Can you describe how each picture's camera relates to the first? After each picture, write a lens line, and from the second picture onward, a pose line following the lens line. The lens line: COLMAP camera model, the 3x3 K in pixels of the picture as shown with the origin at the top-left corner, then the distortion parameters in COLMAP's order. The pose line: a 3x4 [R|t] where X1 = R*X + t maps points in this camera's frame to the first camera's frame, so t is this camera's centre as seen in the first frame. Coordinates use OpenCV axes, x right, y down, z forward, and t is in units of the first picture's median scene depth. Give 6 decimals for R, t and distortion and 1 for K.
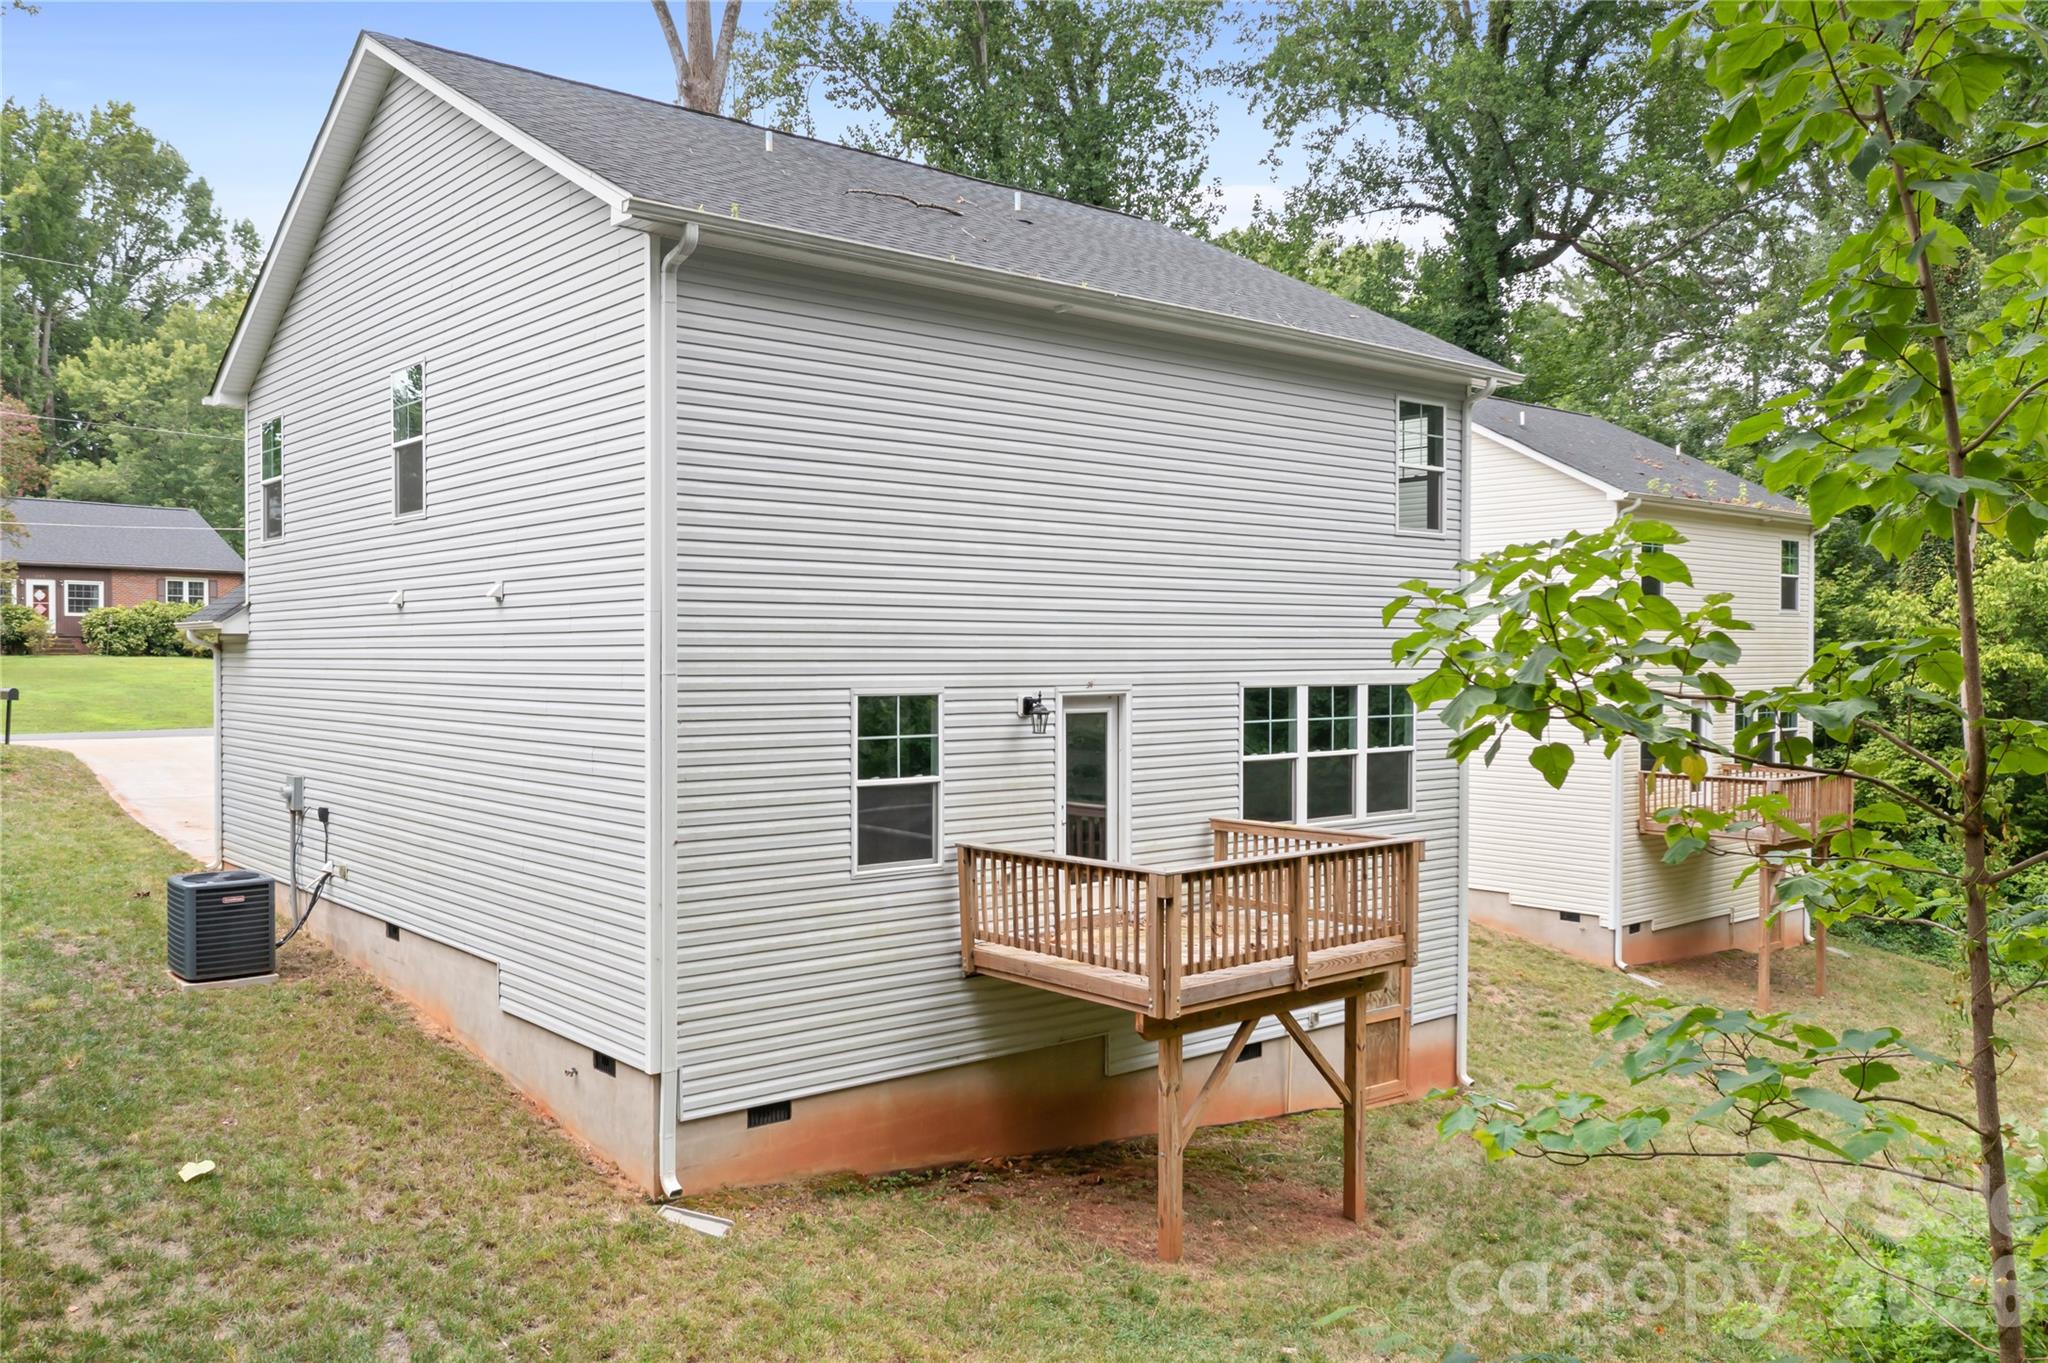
lens RADIAL K [[1615.6, 0, 1024.0], [0, 1615.6, 681.5], [0, 0, 1]] dist [-0.004629, -0.003094]
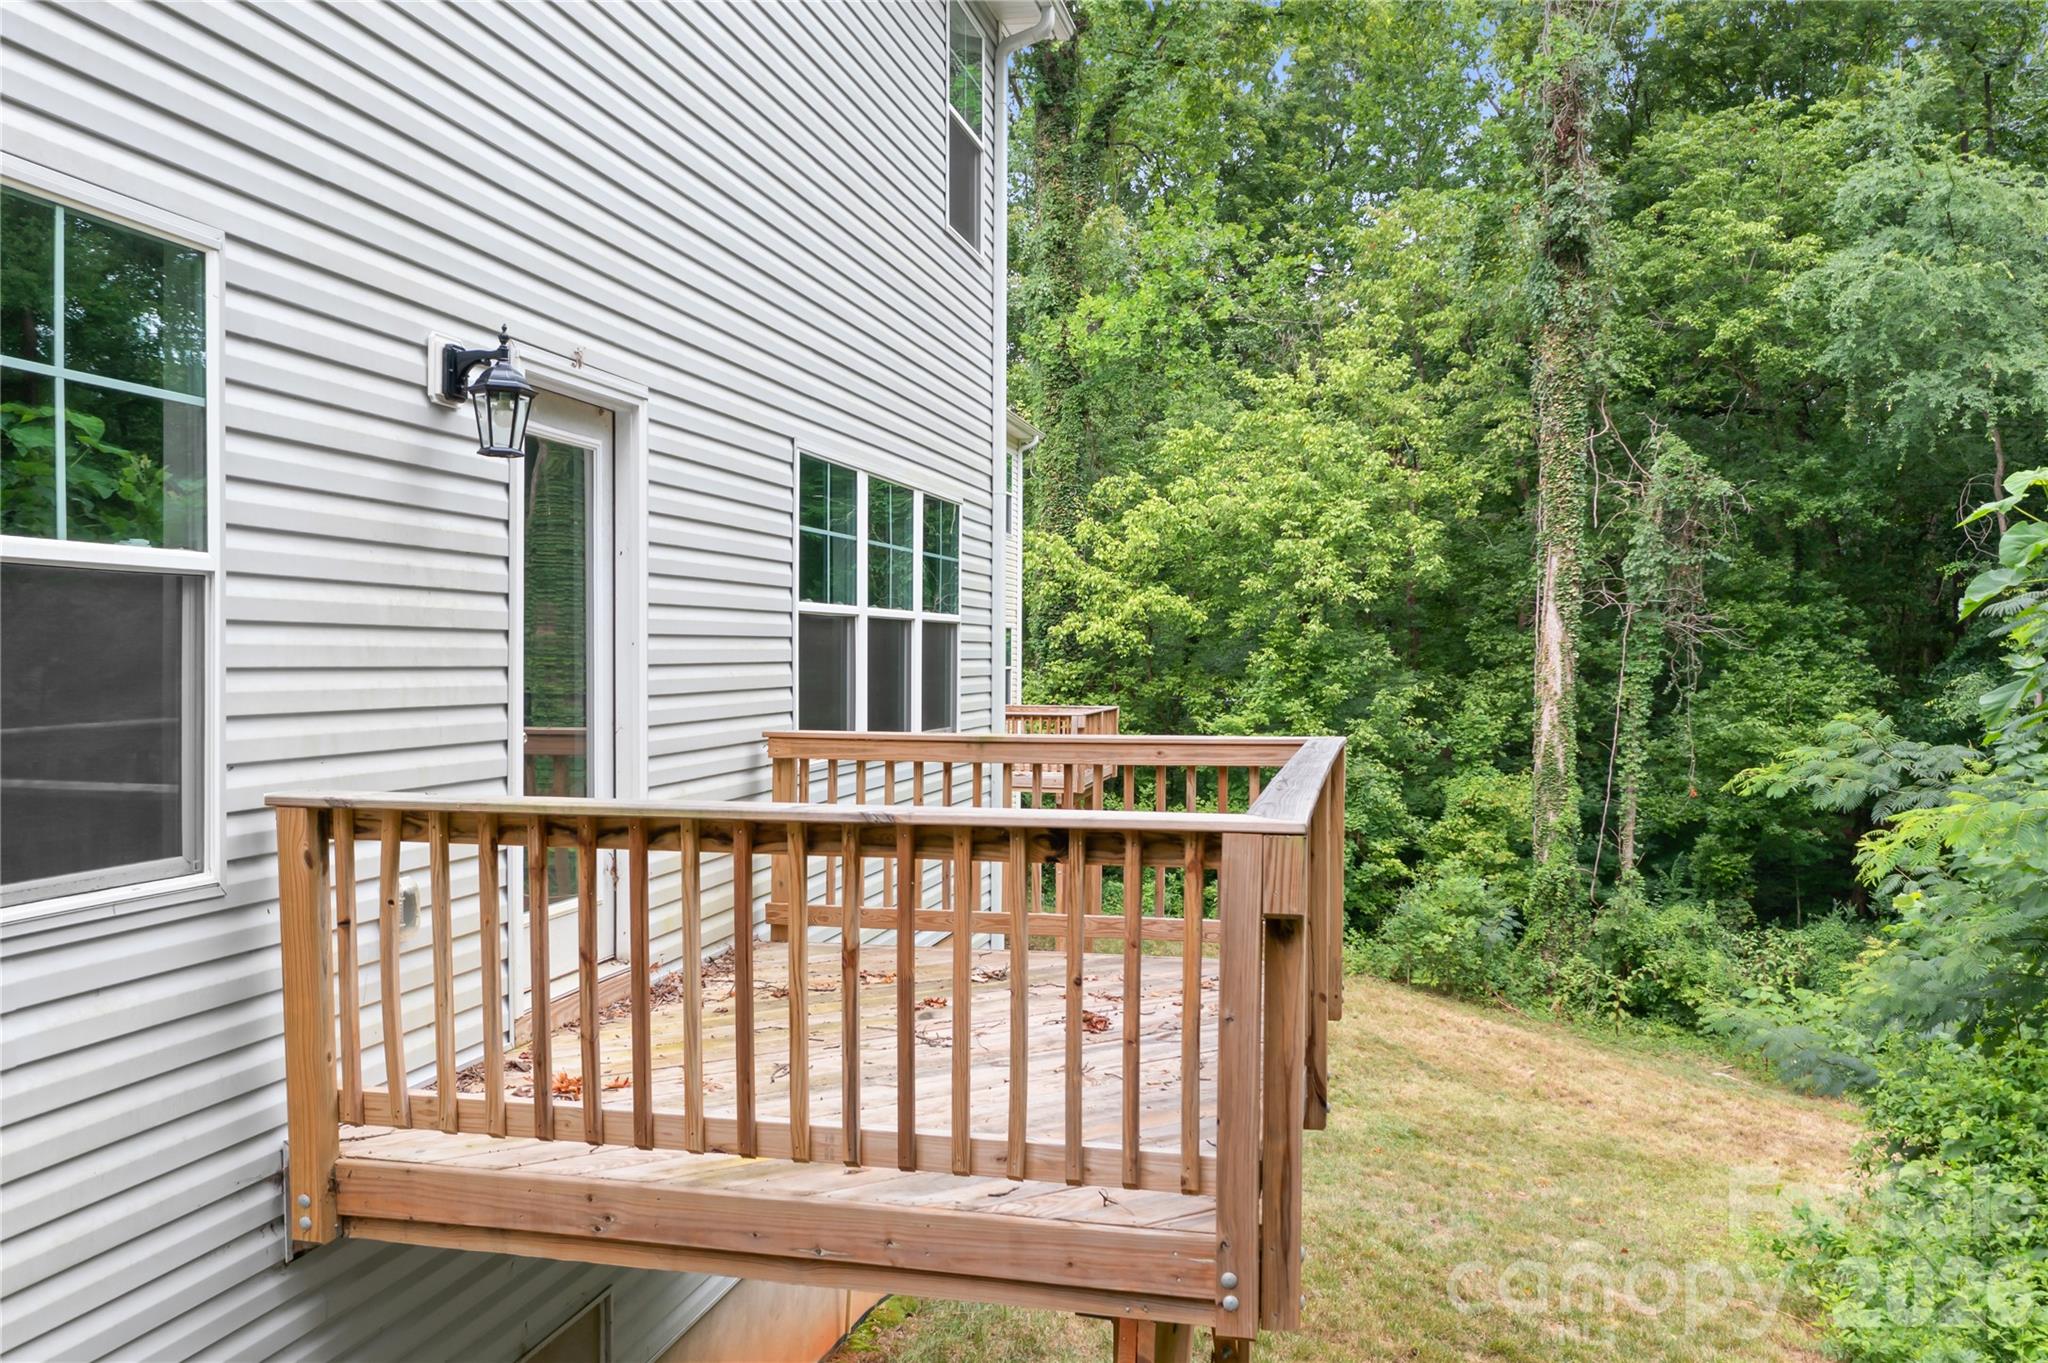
lens RADIAL K [[1615.6, 0, 1024.0], [0, 1615.6, 681.5], [0, 0, 1]] dist [-0.004629, -0.003094]
pose [[0.809962, -0.010682, 0.586385, -0.090400], [0.008668, 0.999943, 0.006242, 0.071891], [-0.586418, 0.000027, 0.810009, 0.628588]]
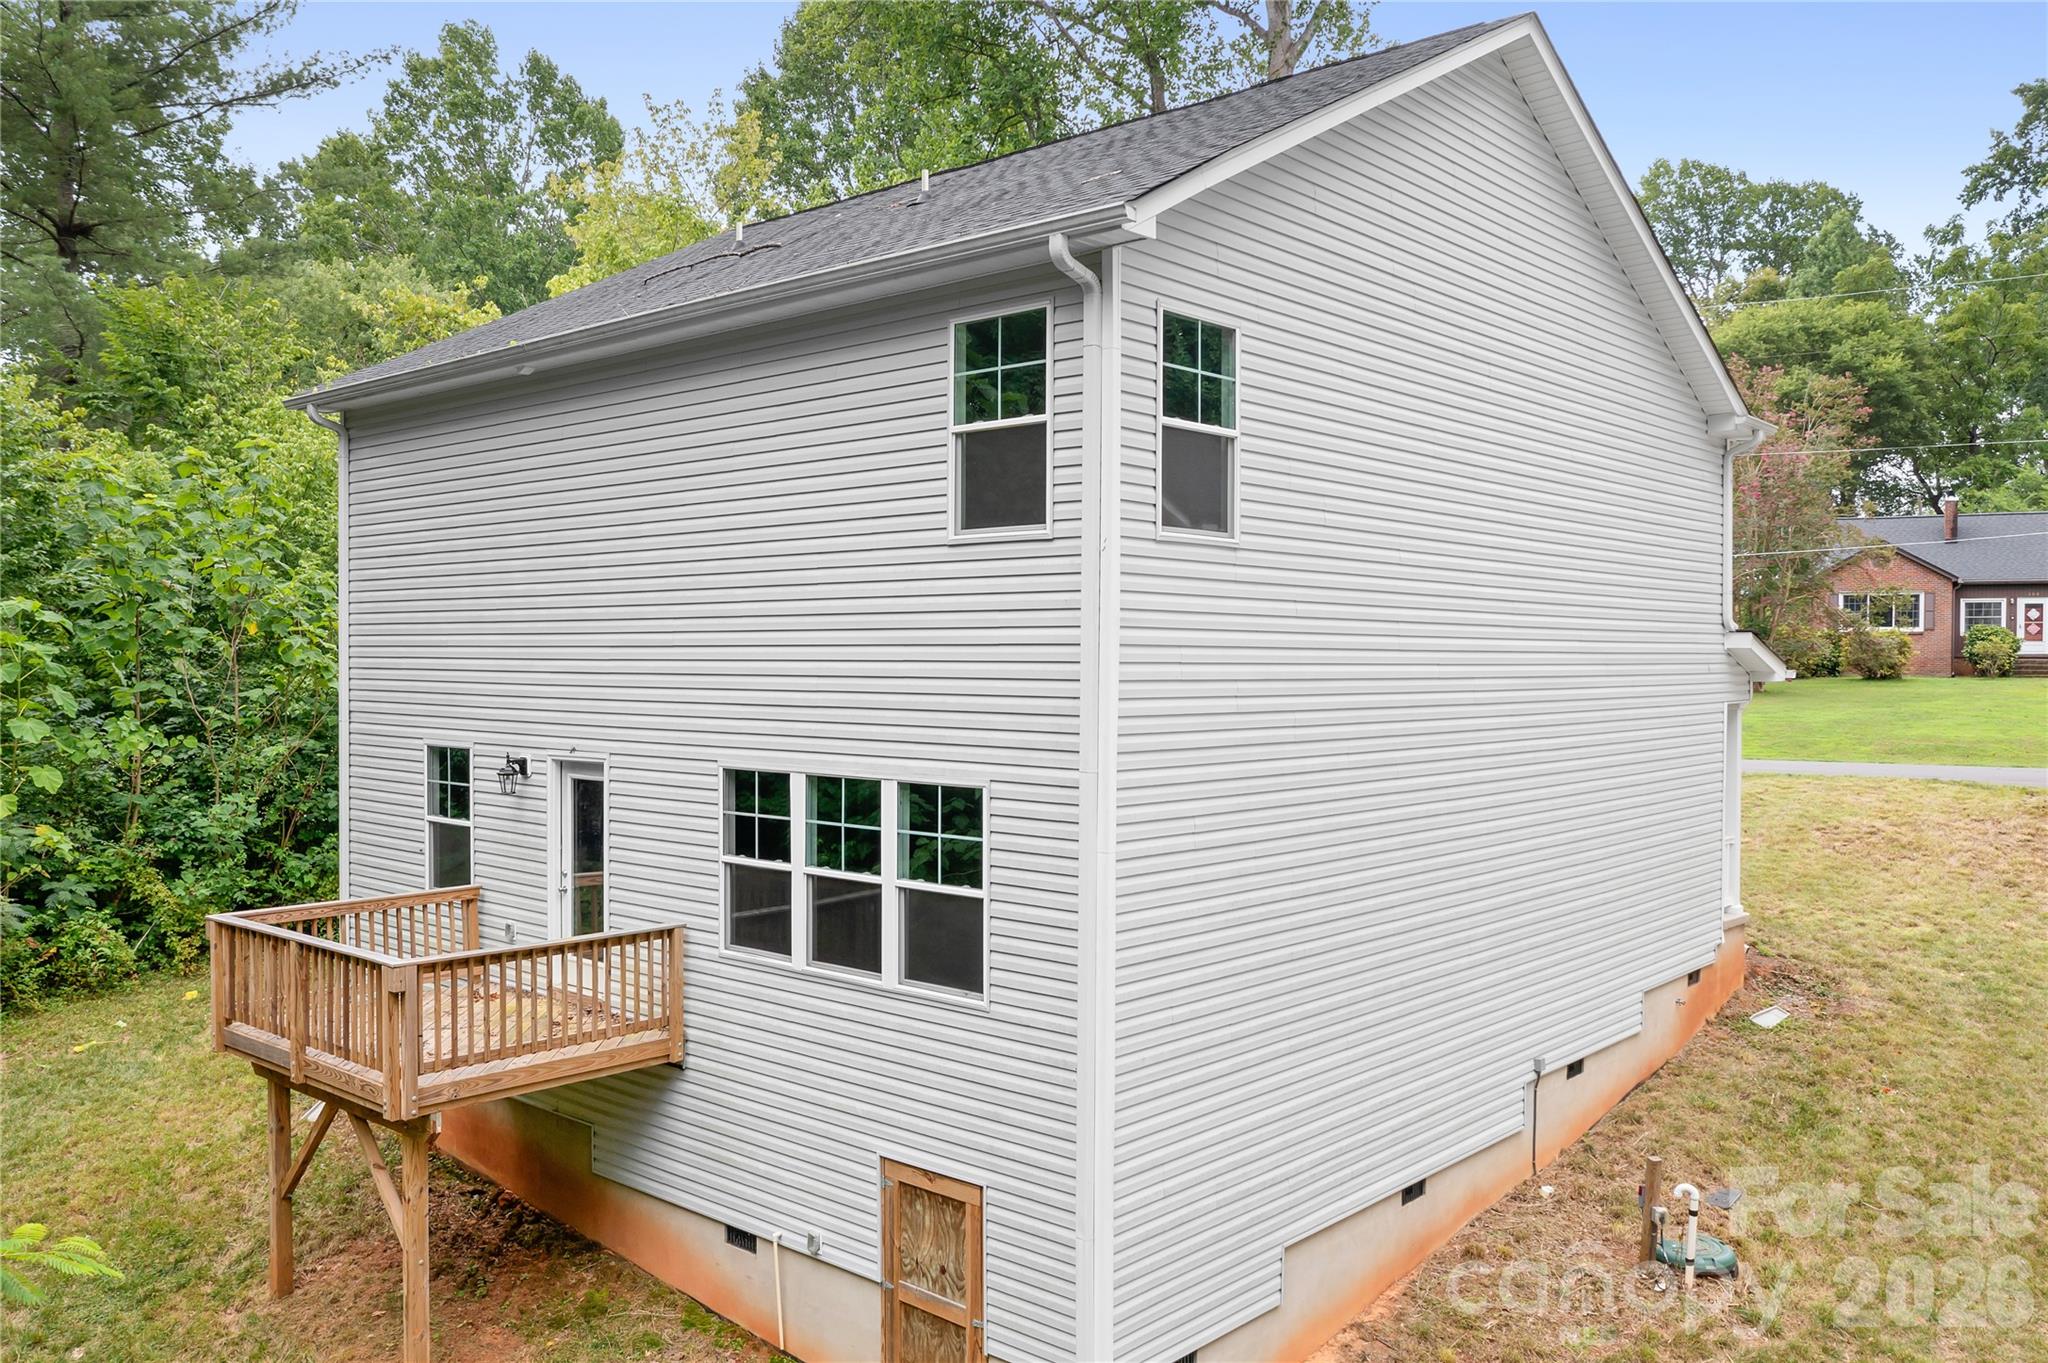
lens RADIAL K [[1615.6, 0, 1024.0], [0, 1615.6, 681.5], [0, 0, 1]] dist [-0.004629, -0.003094]
pose [[0.141963, 0.014988, -0.989759, 0.999006], [-0.019259, 0.999738, 0.012377, -0.054463], [0.989685, 0.017305, 0.142214, 1.108318]]
